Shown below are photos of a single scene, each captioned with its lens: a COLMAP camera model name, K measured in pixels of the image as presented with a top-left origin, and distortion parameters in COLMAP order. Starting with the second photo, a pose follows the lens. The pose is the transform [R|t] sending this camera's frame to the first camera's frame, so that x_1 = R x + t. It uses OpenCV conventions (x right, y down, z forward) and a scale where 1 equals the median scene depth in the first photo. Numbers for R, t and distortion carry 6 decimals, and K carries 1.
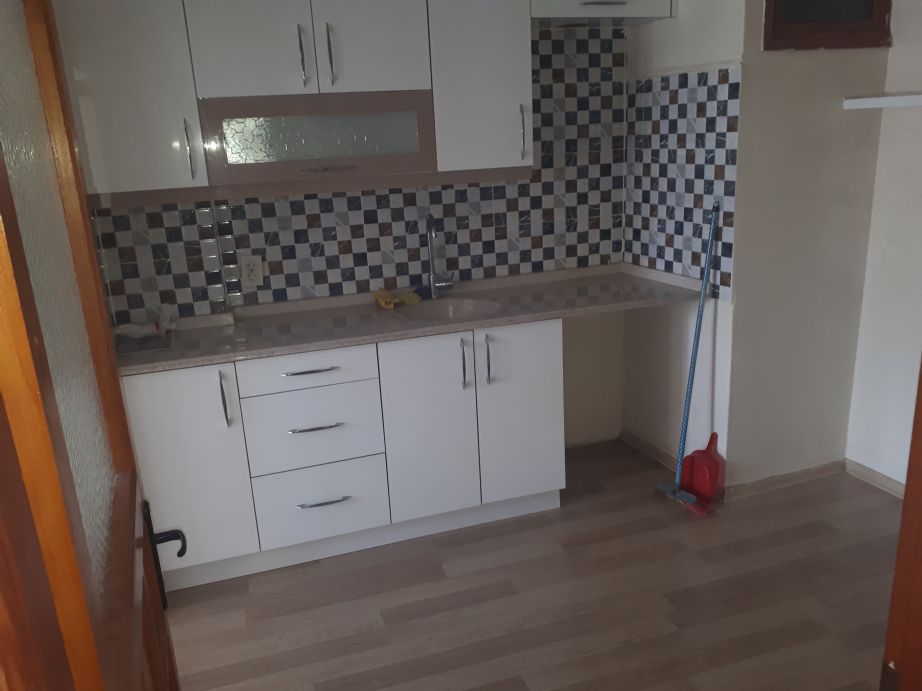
lens RADIAL K [[737.3, 0, 462.7], [0, 737.3, 351.6], [0, 0, 1]] dist [0.206499, -0.544390]
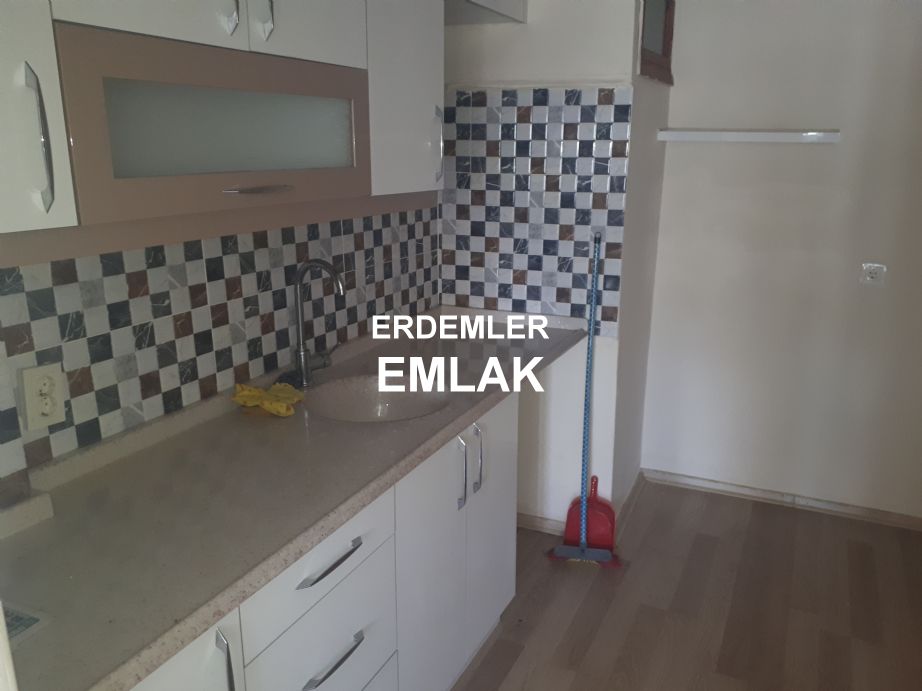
lens RADIAL K [[737.3, 0, 462.7], [0, 737.3, 351.6], [0, 0, 1]] dist [0.206499, -0.544390]
pose [[0.689141, -0.138775, 0.711214, -0.419743], [0.162757, 0.986056, 0.034698, -0.105592], [-0.706112, 0.091844, 0.702118, 0.451282]]
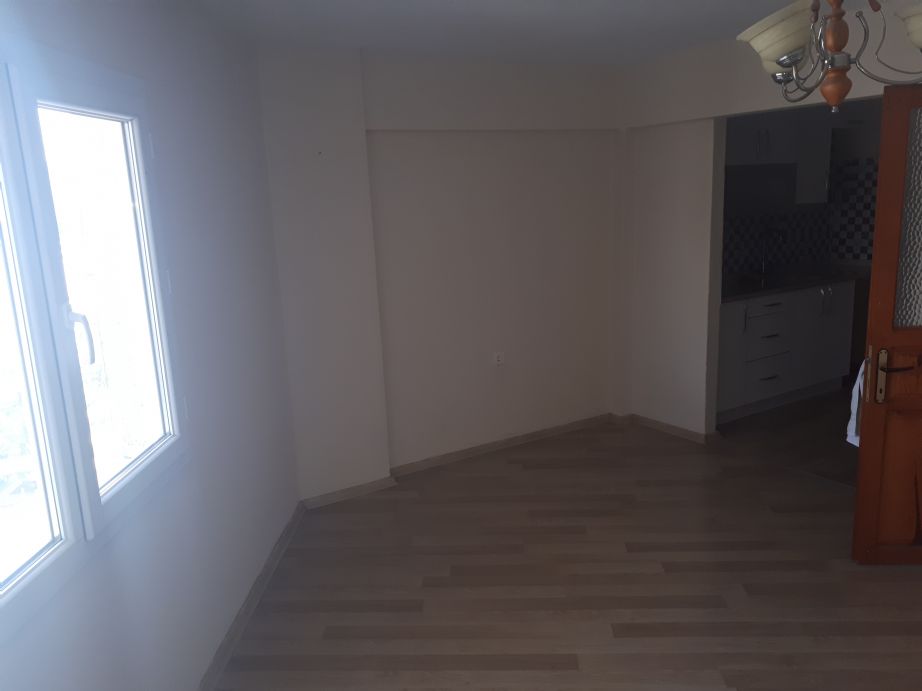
lens RADIAL K [[733.9, 0, 462.1], [0, 733.9, 353.3], [0, 0, 1]] dist [-0.008139, 0.008009]
pose [[0.970512, -0.045513, 0.236719, -1.192899], [0.063736, 0.995516, -0.069901, 0.192945], [-0.232476, 0.082927, 0.969060, -0.524044]]
